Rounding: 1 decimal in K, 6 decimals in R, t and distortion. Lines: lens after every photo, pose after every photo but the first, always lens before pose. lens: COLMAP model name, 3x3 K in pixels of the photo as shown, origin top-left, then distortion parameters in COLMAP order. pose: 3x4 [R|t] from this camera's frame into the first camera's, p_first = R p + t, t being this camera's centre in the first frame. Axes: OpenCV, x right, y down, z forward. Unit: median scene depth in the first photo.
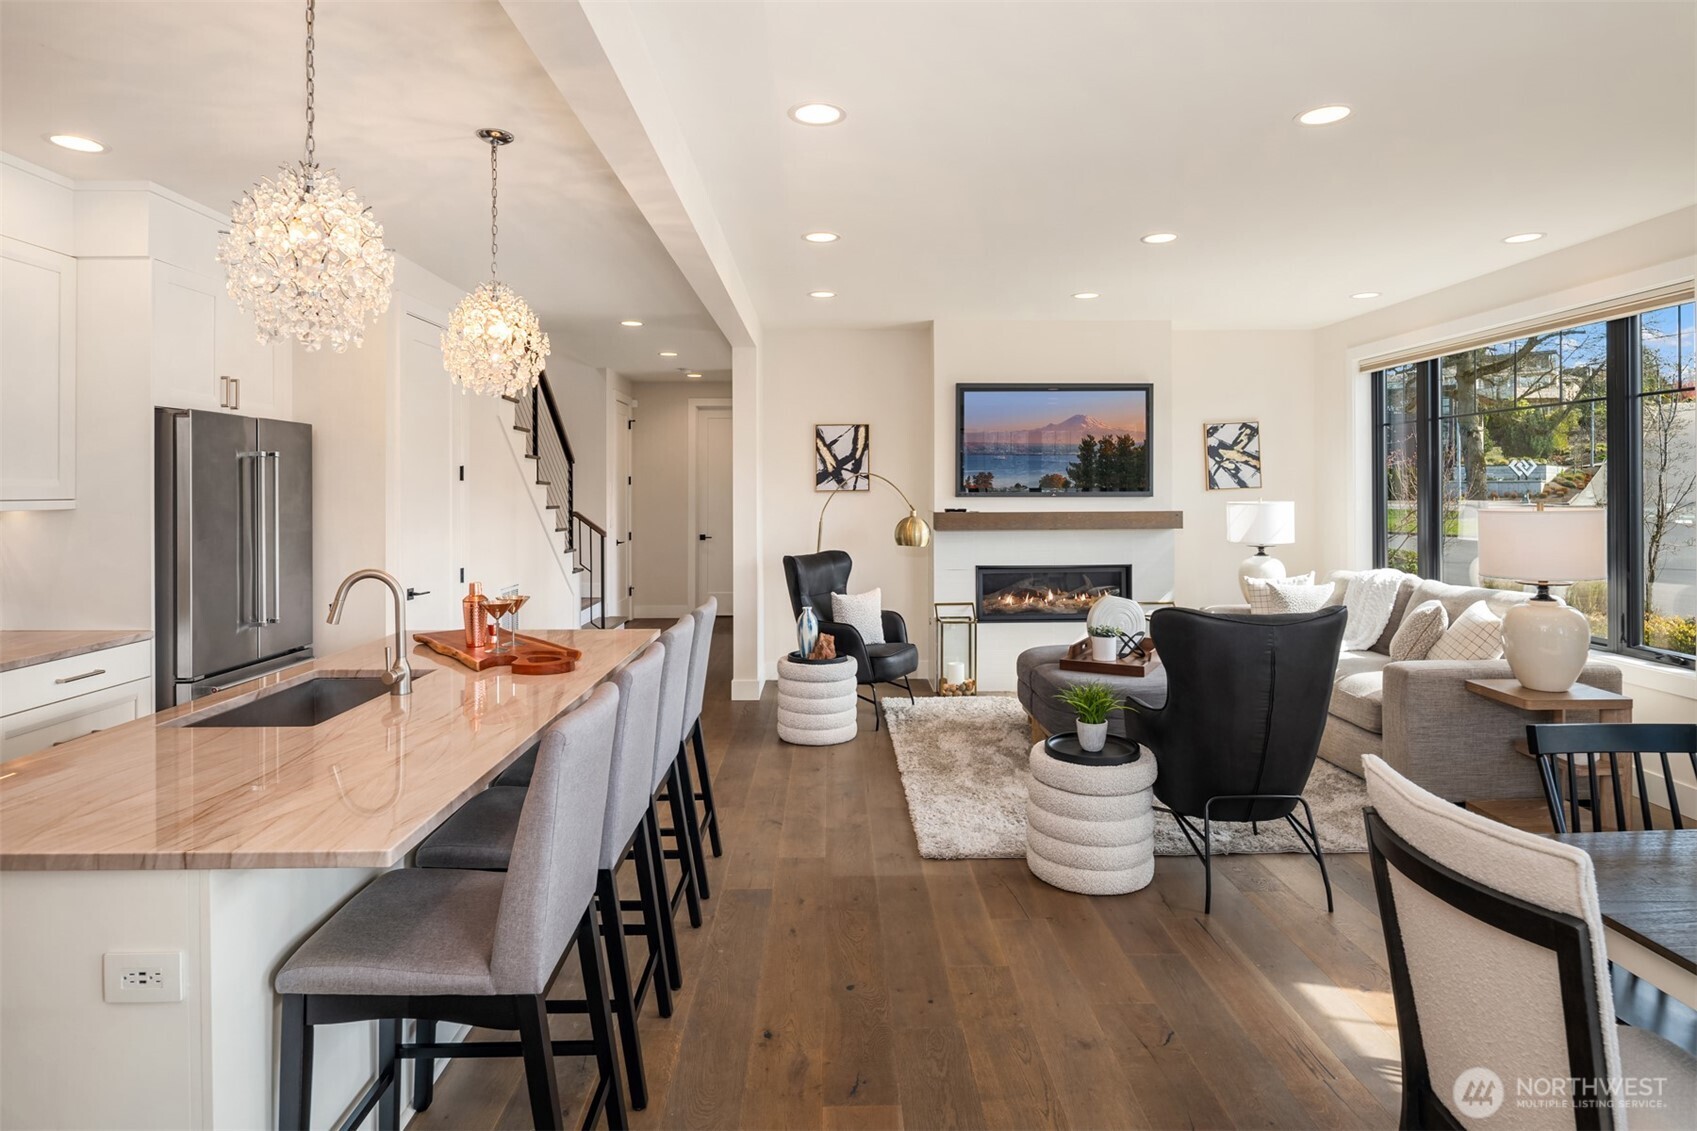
lens RADIAL K [[916.6, 0, 837.6], [0, 916.6, 486.3], [0, 0, 1]] dist [0.000094, -0.005492]
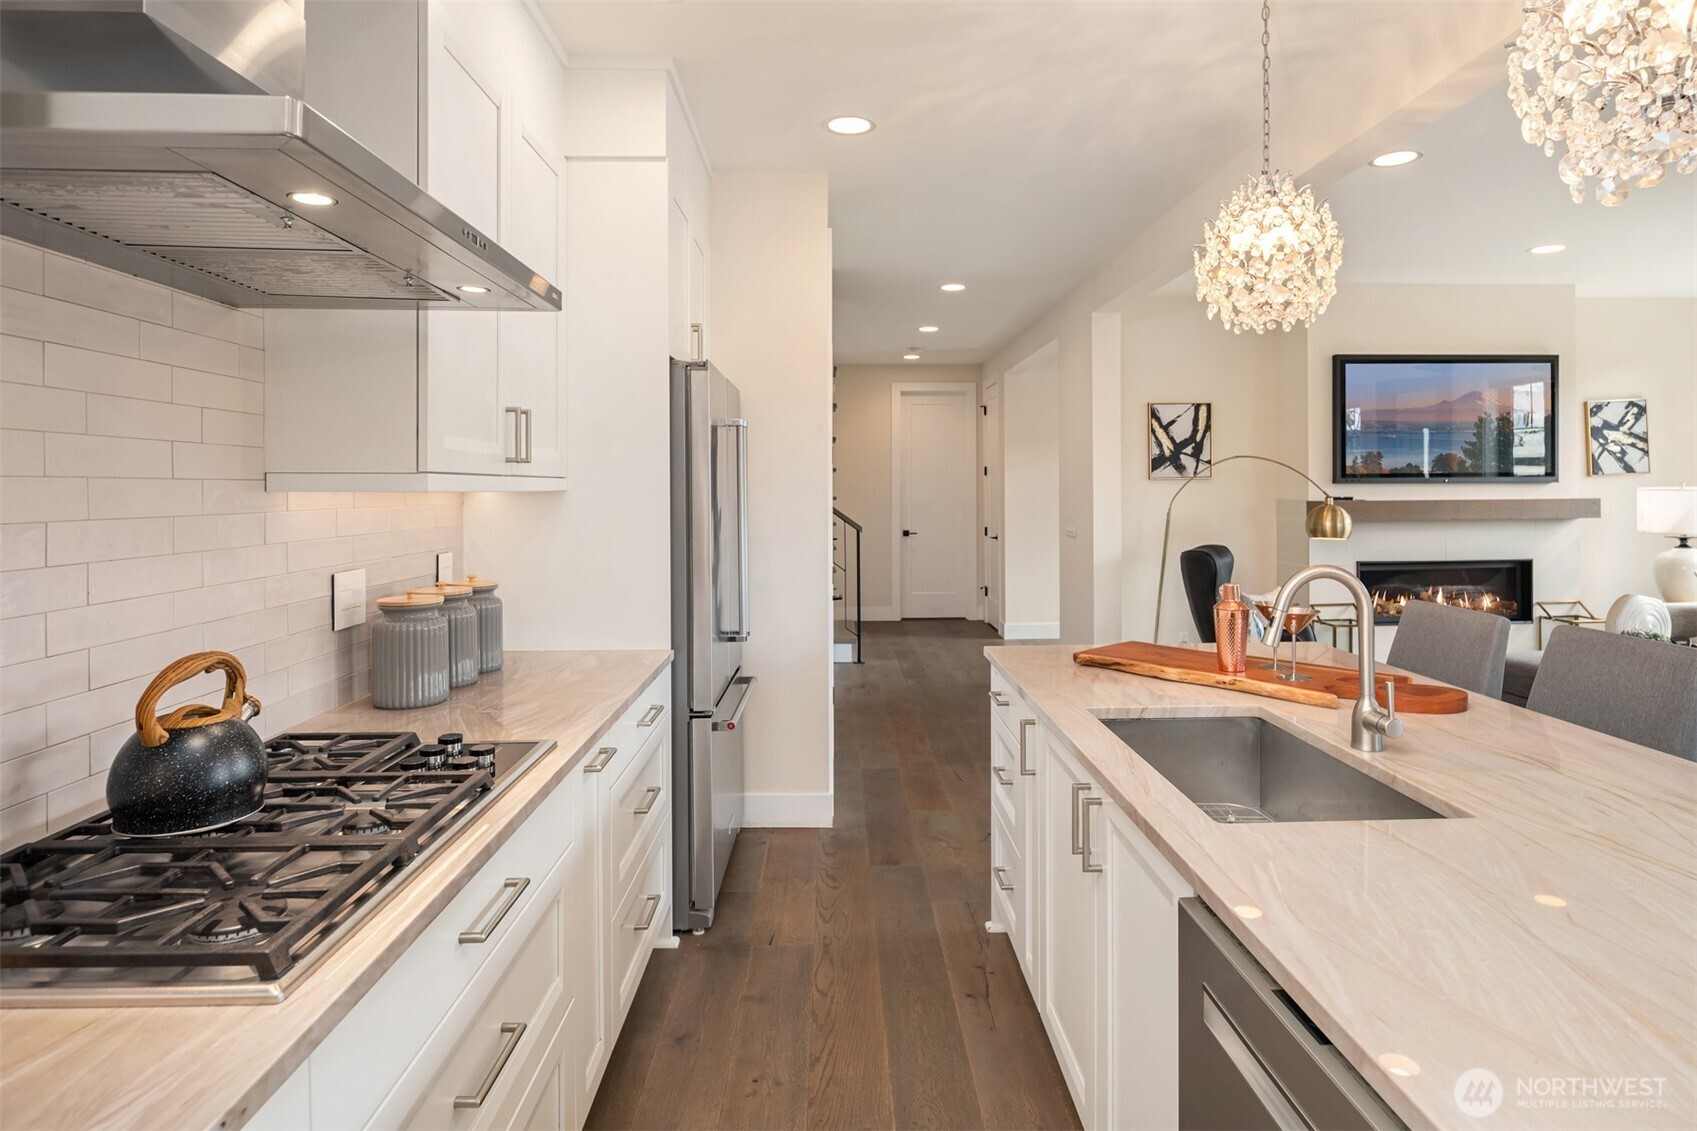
lens RADIAL K [[916.6, 0, 887.9], [0, 916.6, 493.6], [0, 0, 1]] dist [0.000094, -0.005492]
pose [[0.999582, -0.003373, 0.028723, -0.352235], [0.003135, 0.999961, 0.008301, 0.013540], [-0.028750, -0.008208, 0.999553, 0.143249]]
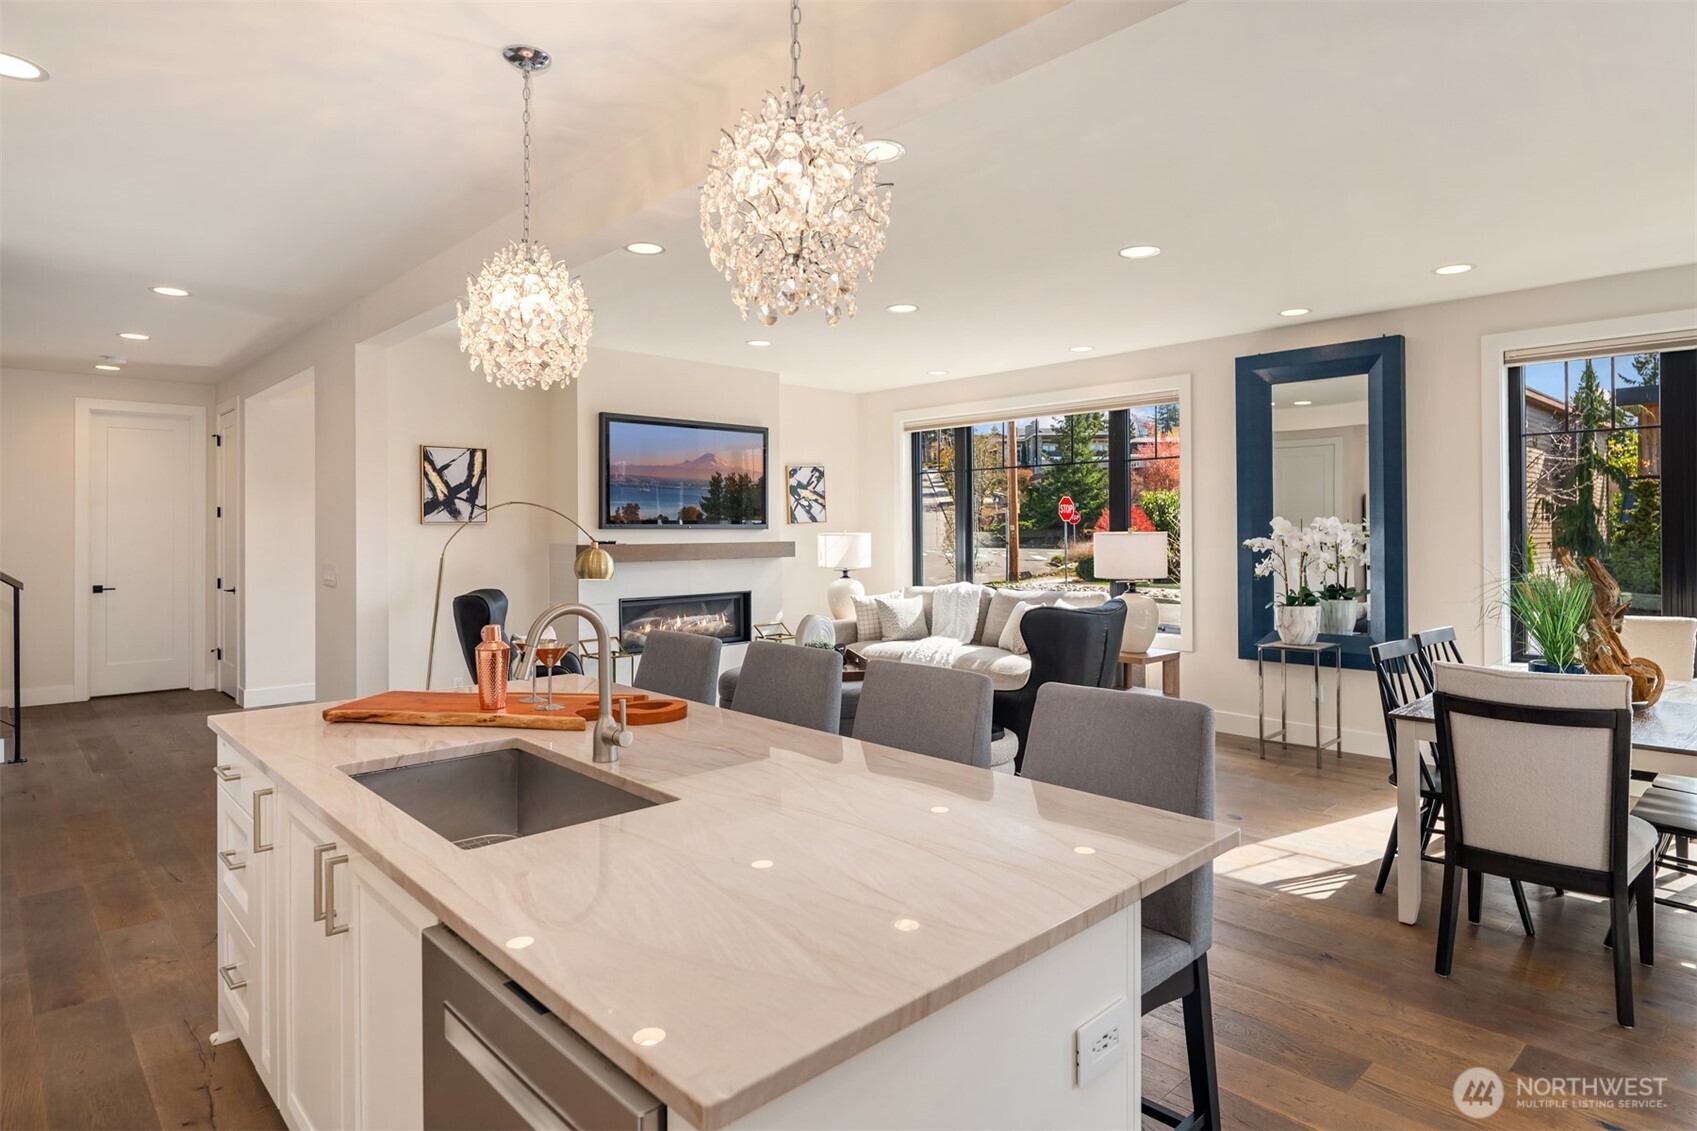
lens RADIAL K [[916.6, 0, 847.0], [0, 916.6, 528.7], [0, 0, 1]] dist [0.000094, -0.005492]
pose [[0.743431, 0.001663, 0.668810, -0.350661], [-0.001260, 0.999999, -0.001086, 0.012669], [-0.668811, -0.000035, 0.743432, 0.117273]]
